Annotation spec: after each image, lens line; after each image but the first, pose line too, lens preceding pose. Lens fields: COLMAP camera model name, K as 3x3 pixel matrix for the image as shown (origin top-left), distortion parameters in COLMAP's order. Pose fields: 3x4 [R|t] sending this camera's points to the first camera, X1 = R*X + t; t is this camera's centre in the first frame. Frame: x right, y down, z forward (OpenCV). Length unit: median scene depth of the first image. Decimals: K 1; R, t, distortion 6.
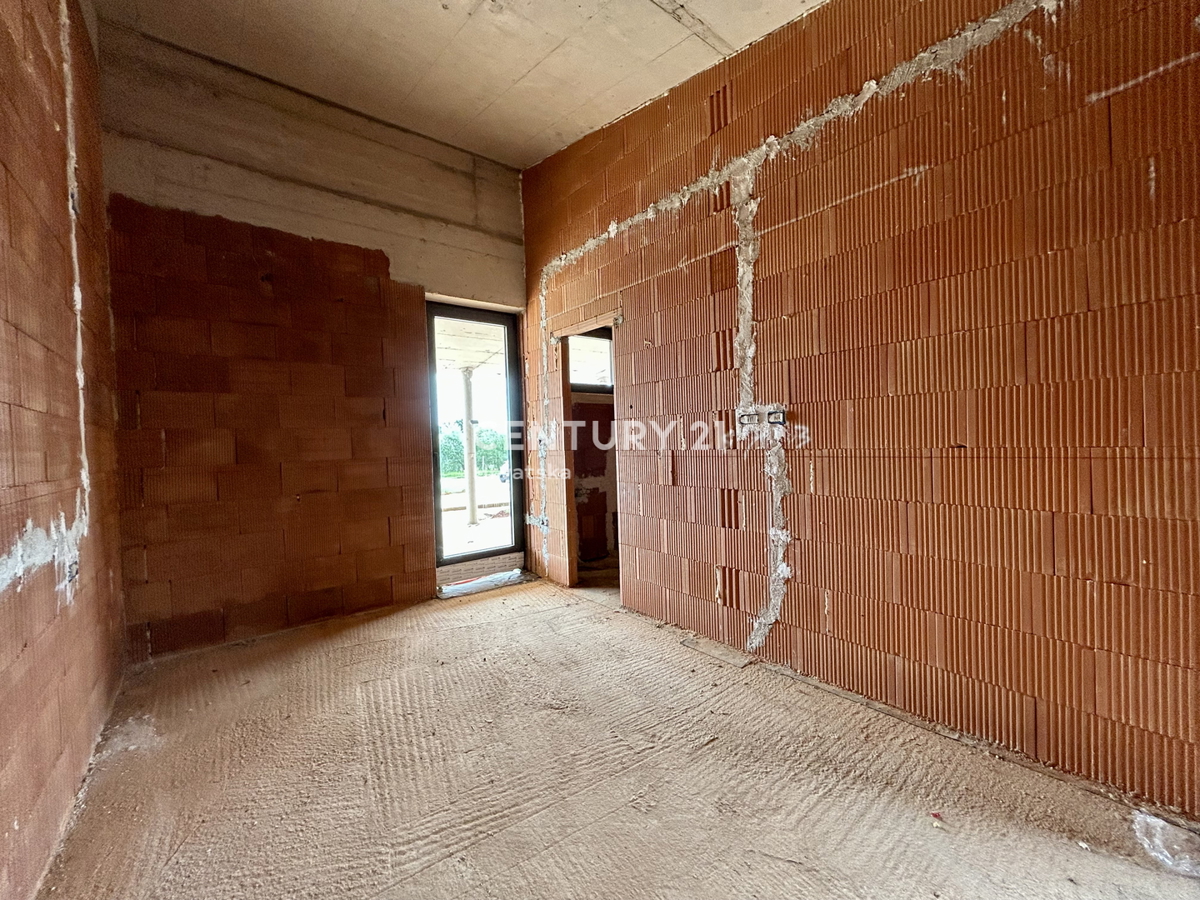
lens RADIAL K [[485.9, 0, 598.2], [0, 485.9, 448.3], [0, 0, 1]] dist [0.000679, 0.000766]
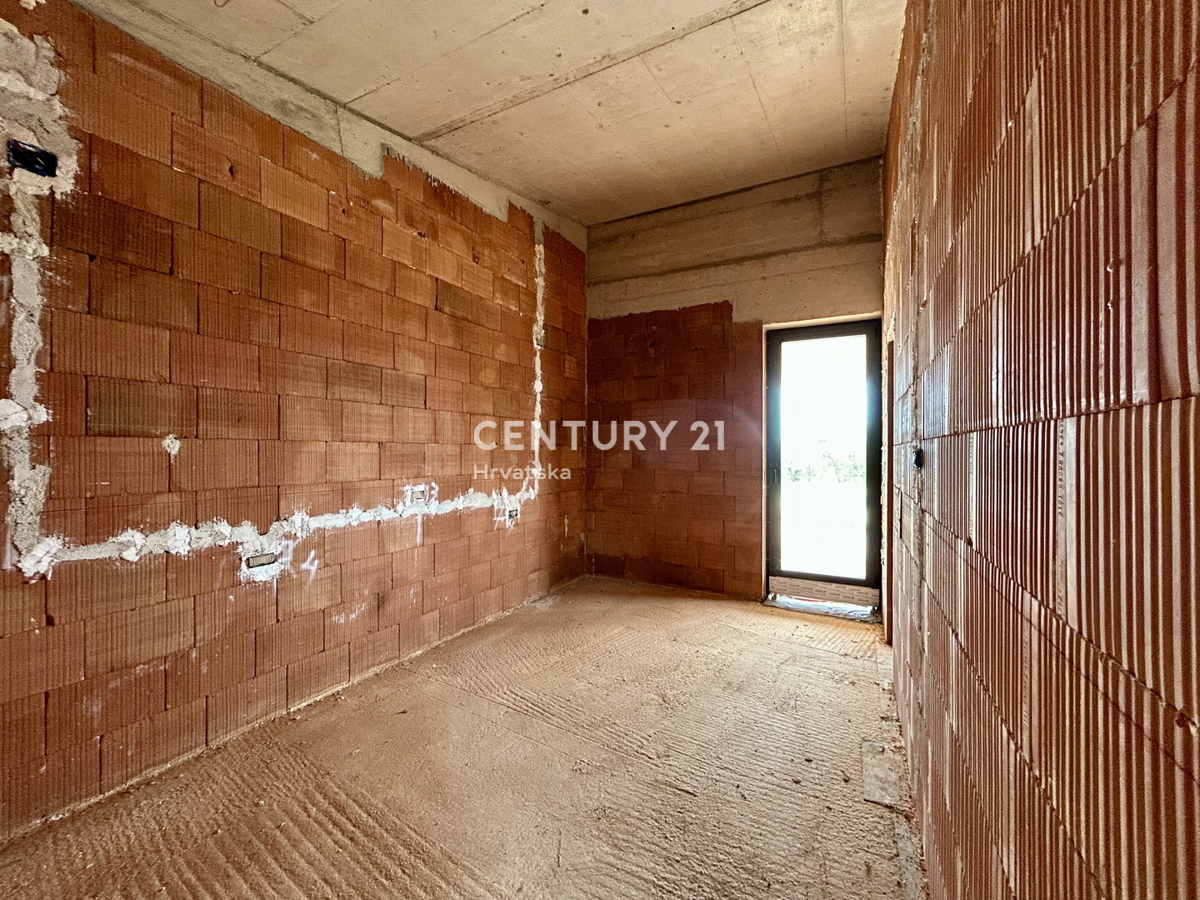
lens RADIAL K [[485.9, 0, 598.0], [0, 485.9, 447.5], [0, 0, 1]] dist [0.000679, 0.000766]
pose [[0.397248, 0.030624, -0.917200, 0.579184], [-0.032552, 0.999284, 0.019266, -0.055754], [0.917134, 0.022203, 0.397960, 0.243680]]
